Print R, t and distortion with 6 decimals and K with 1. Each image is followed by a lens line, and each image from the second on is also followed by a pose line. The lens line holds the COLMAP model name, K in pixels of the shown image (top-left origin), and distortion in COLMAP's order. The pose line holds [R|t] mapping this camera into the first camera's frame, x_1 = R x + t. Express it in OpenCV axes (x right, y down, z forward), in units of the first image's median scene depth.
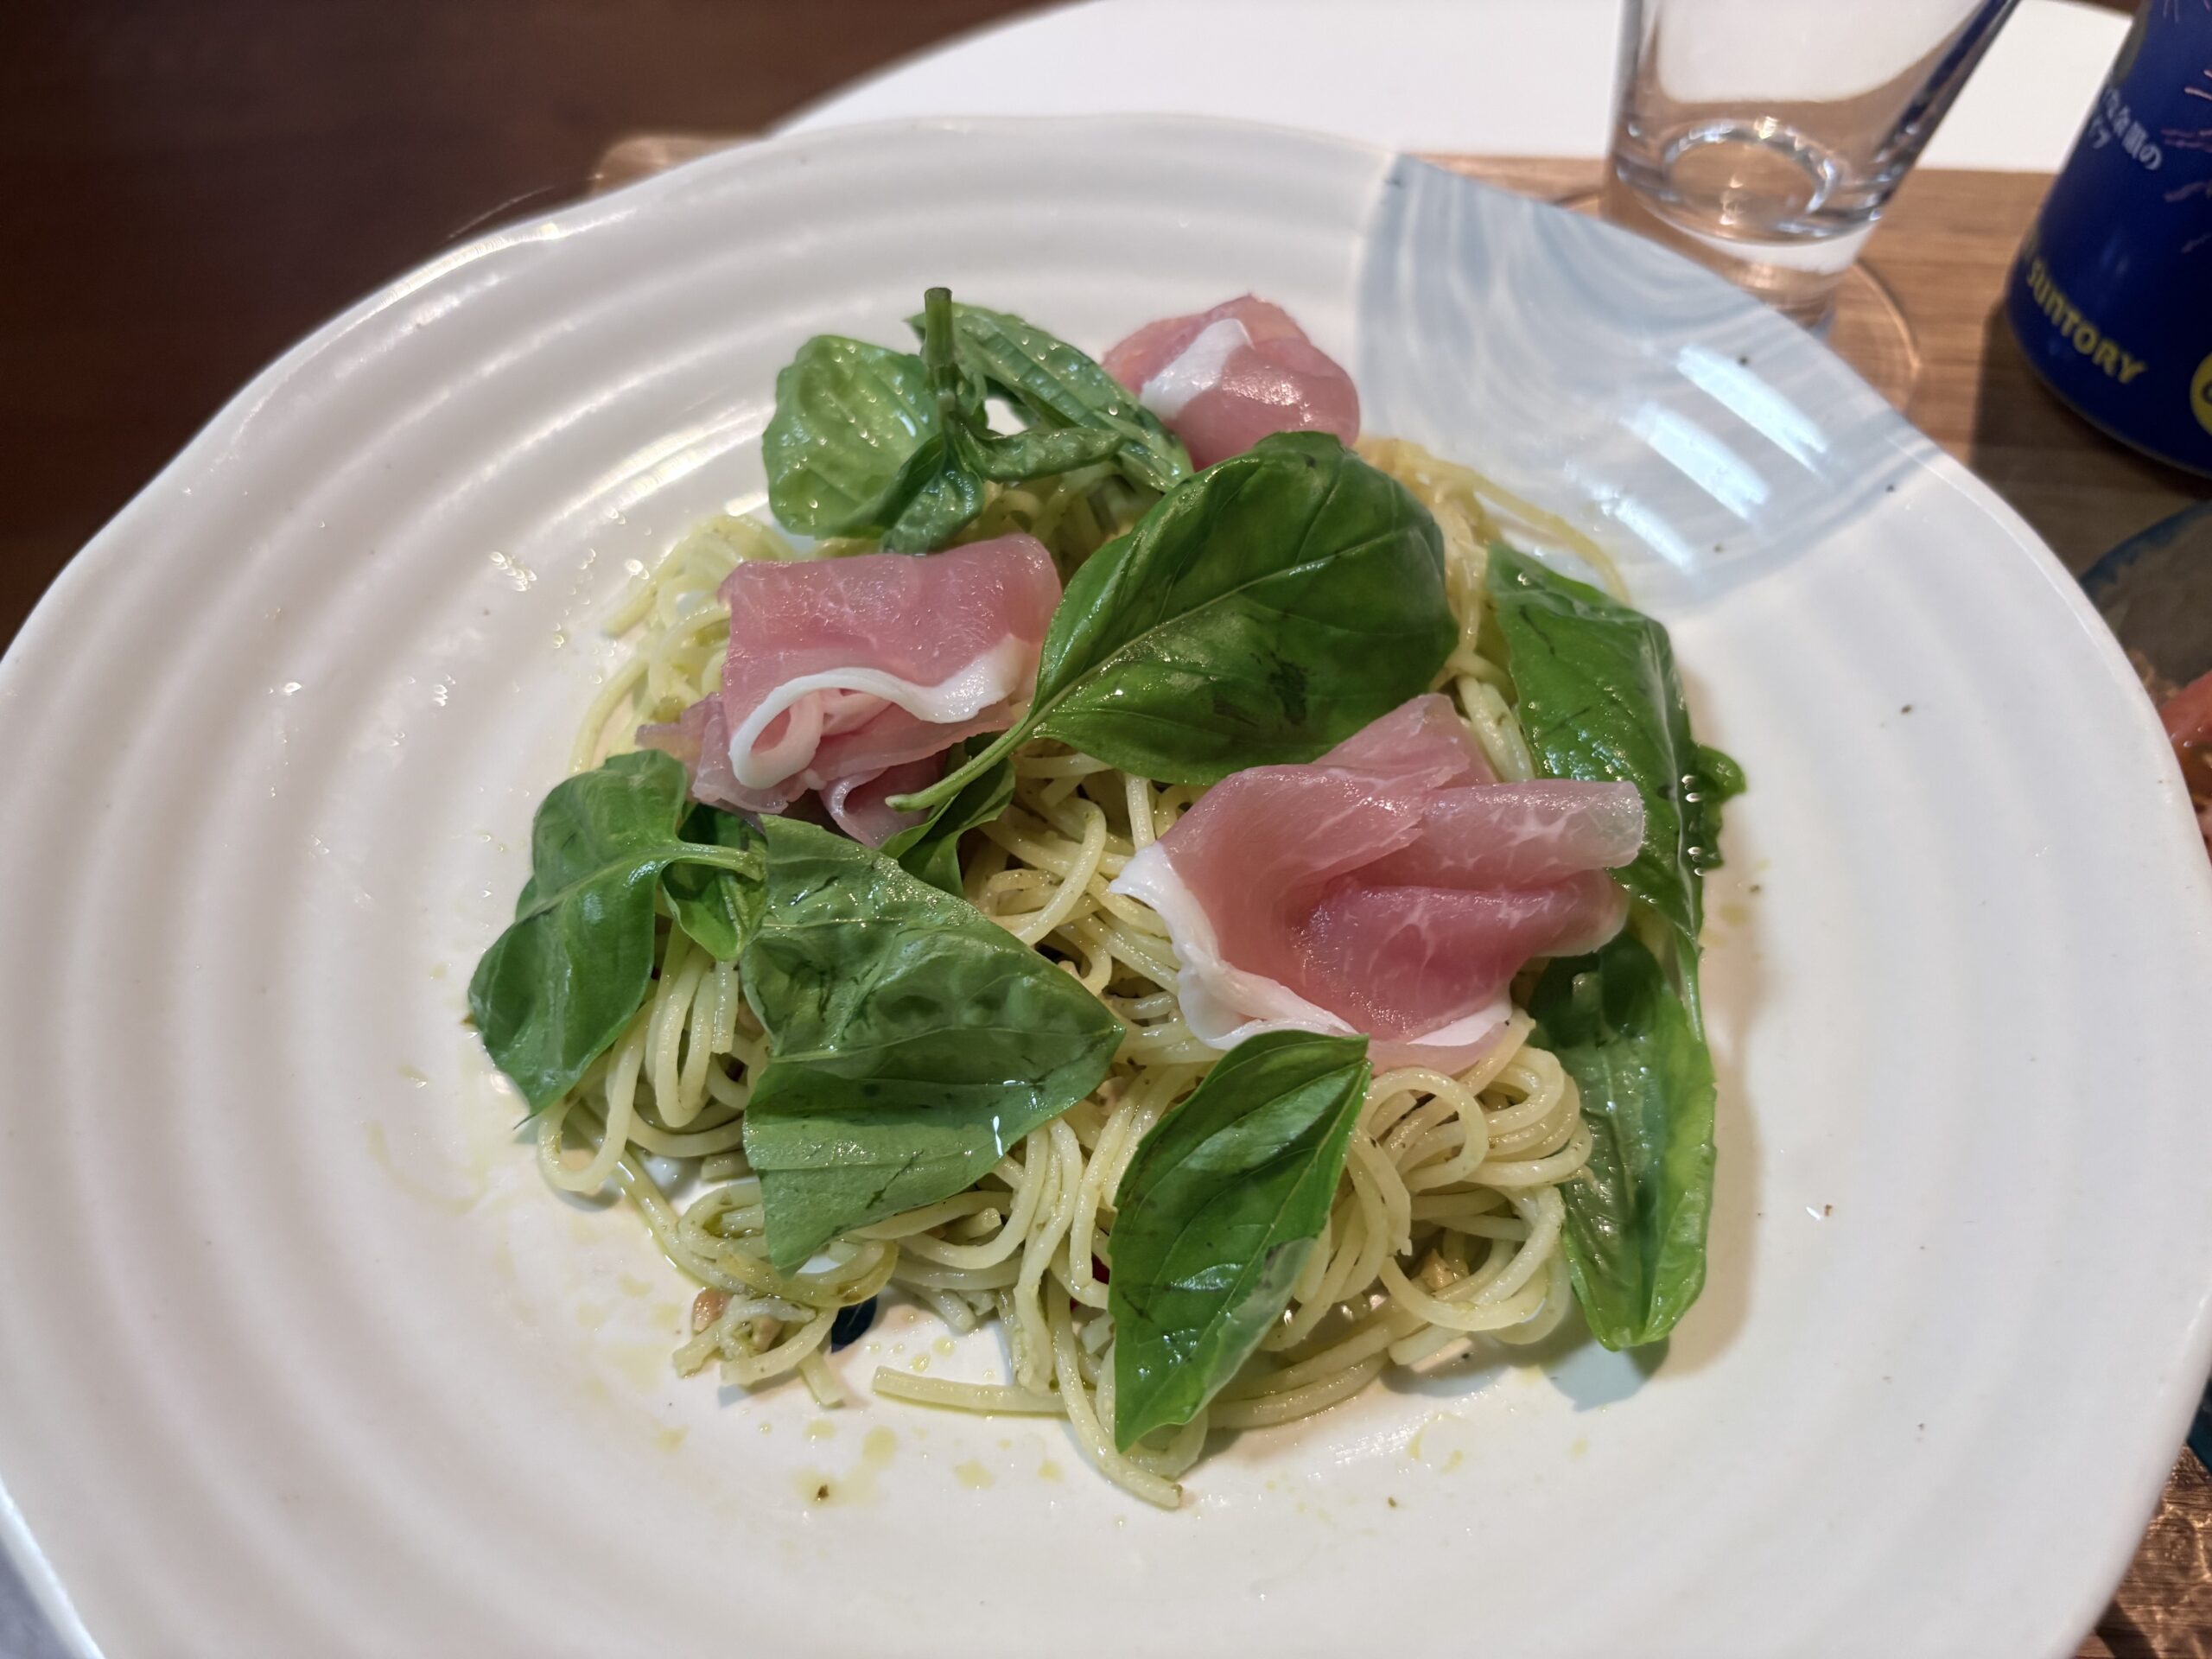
lens RADIAL K [[1837.2, 0, 1106.0], [0, 1837.2, 829.5], [0, 0, 1]] dist [-0.010445, -0.071747]
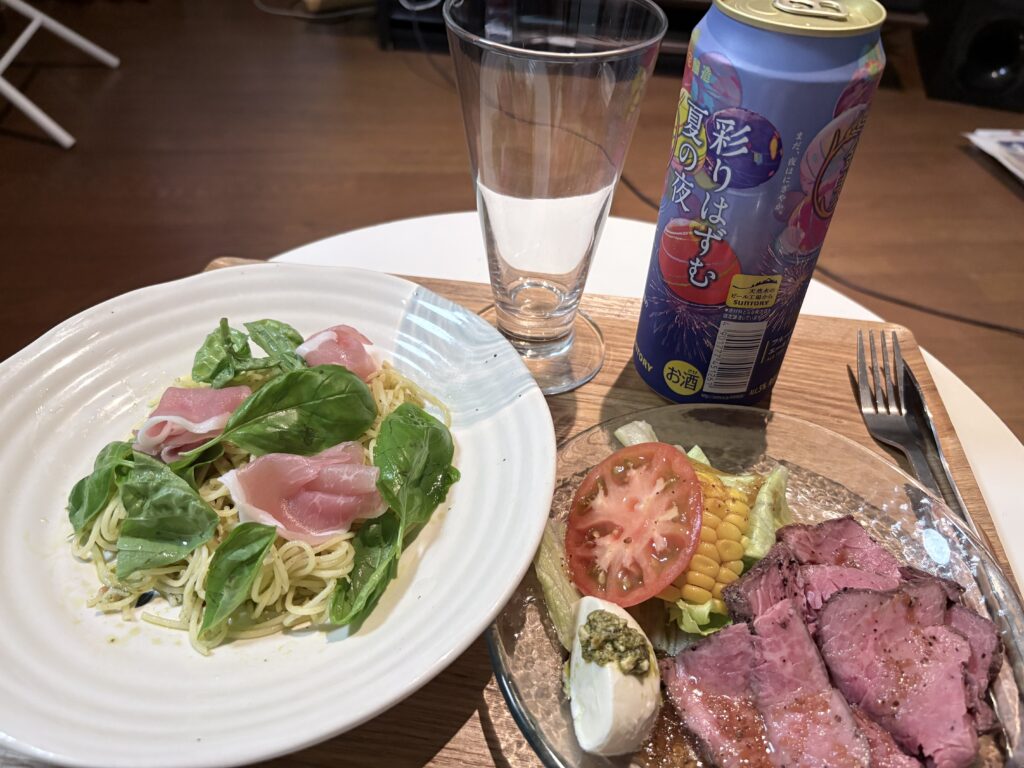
lens RADIAL K [[813.7, 0, 512.0], [0, 813.7, 384.0], [0, 0, 1]] dist [-0.038088, 0.071003]
pose [[0.993669, 0.085717, -0.072621, 0.639915], [-0.097580, 0.978852, -0.179799, 0.073306], [0.055673, 0.185748, 0.981019, -0.557552]]
